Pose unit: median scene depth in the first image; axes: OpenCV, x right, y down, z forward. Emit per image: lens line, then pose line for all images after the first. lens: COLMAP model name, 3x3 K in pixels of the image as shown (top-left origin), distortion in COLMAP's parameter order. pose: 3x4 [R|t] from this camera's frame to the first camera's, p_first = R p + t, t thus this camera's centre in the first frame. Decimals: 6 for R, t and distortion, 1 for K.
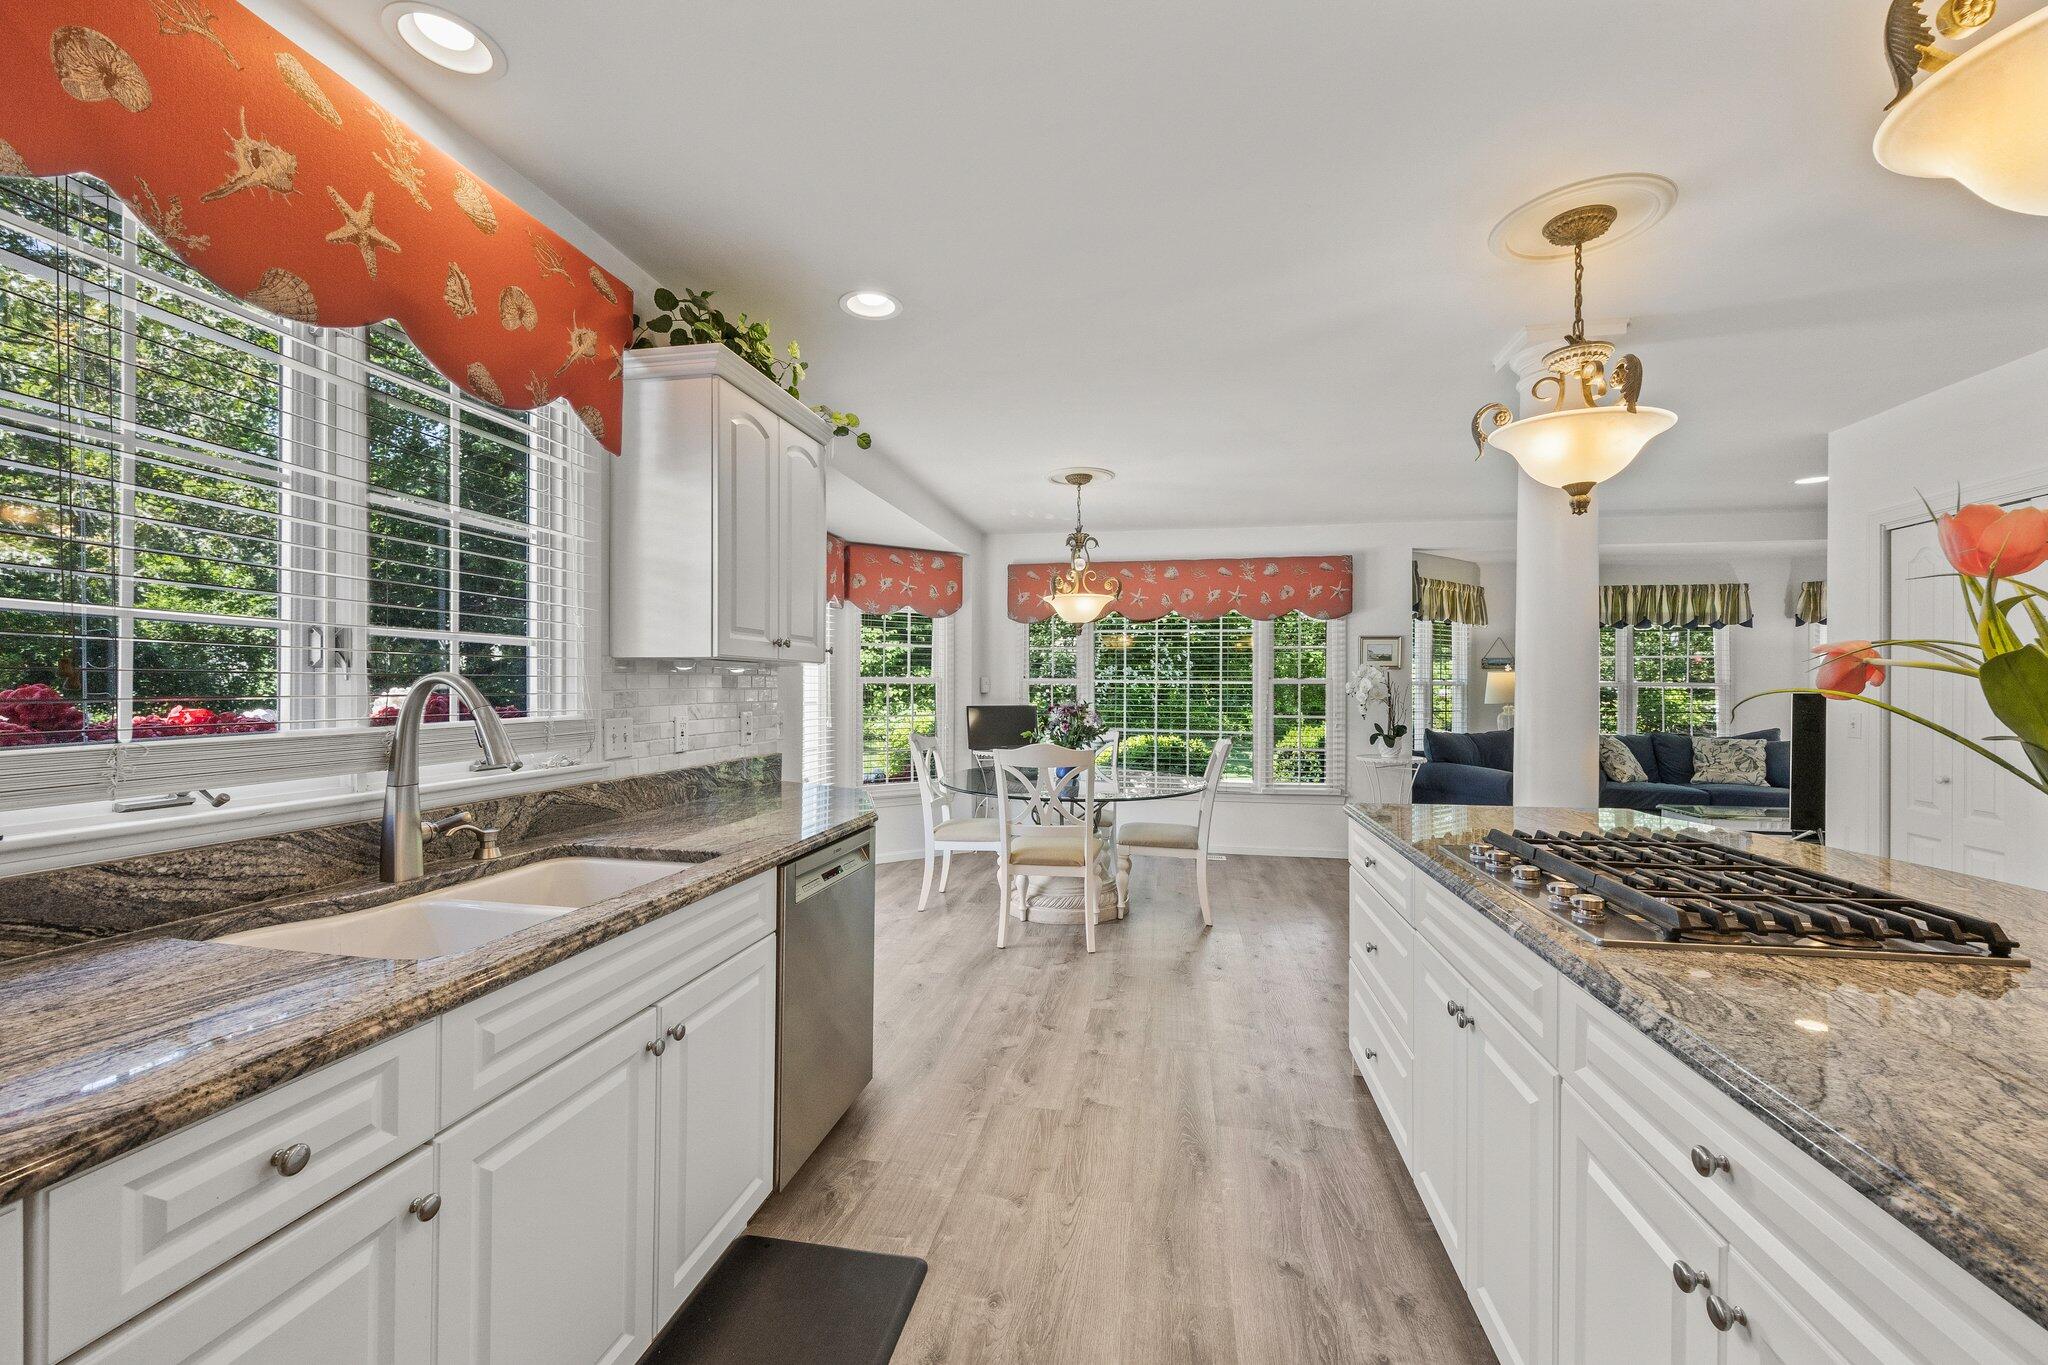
lens RADIAL K [[843.9, 0, 1026.6], [0, 843.9, 692.3], [0, 0, 1]] dist [0.009929, -0.000612]
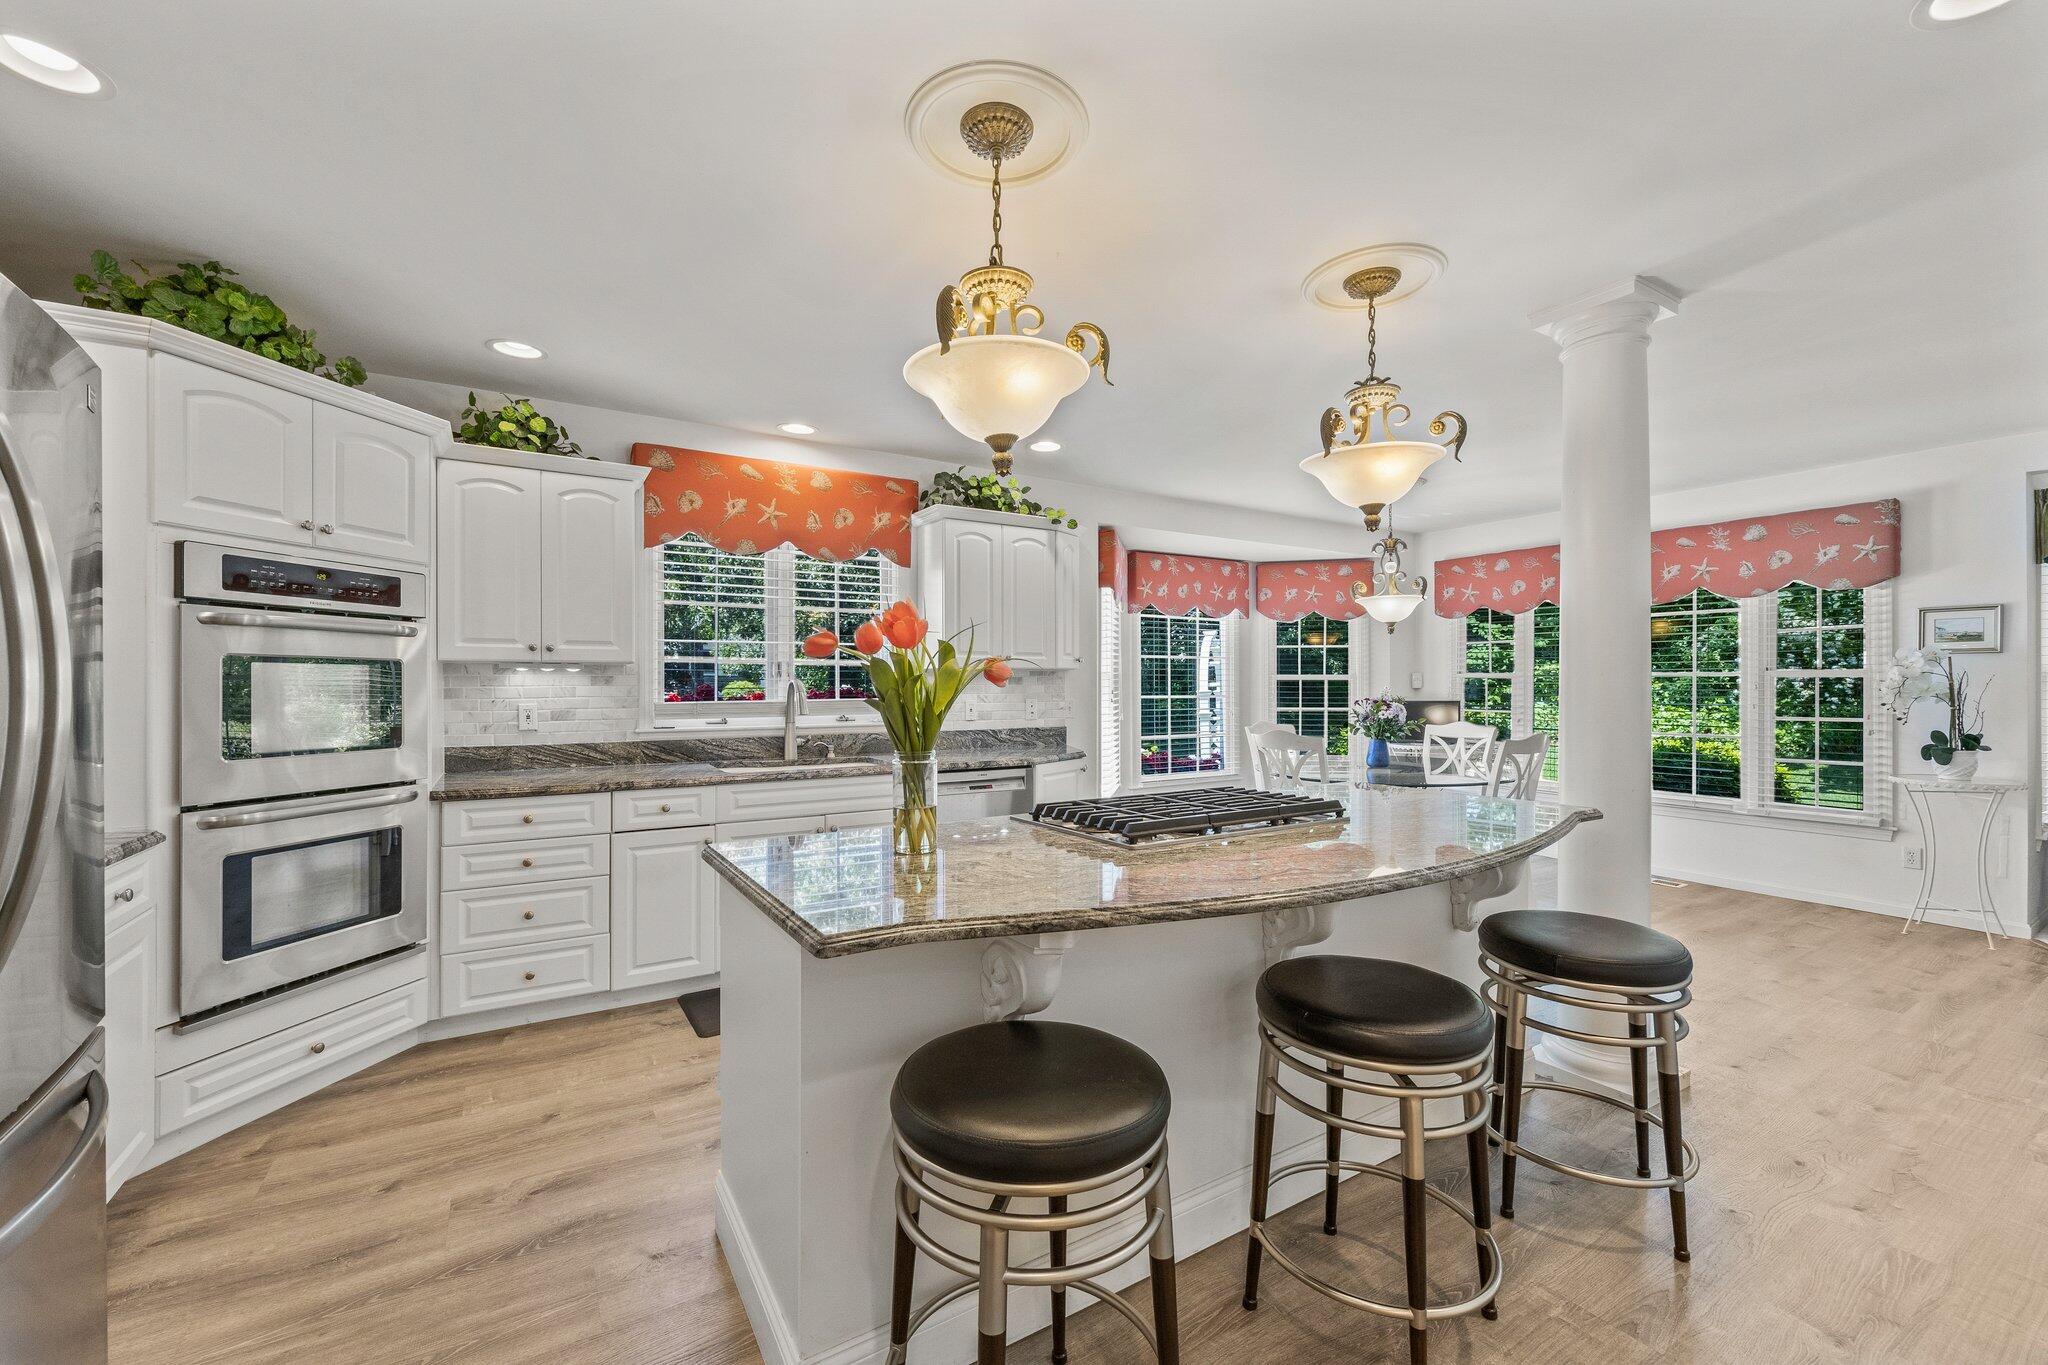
lens RADIAL K [[843.9, 0, 1023.4], [0, 843.9, 686.7], [0, 0, 1]] dist [0.009929, -0.000612]
pose [[0.671302, -0.002970, -0.741178, 0.442695], [0.000077, 0.999992, -0.003937, 0.003037], [0.741184, 0.002586, 0.671297, -0.050653]]
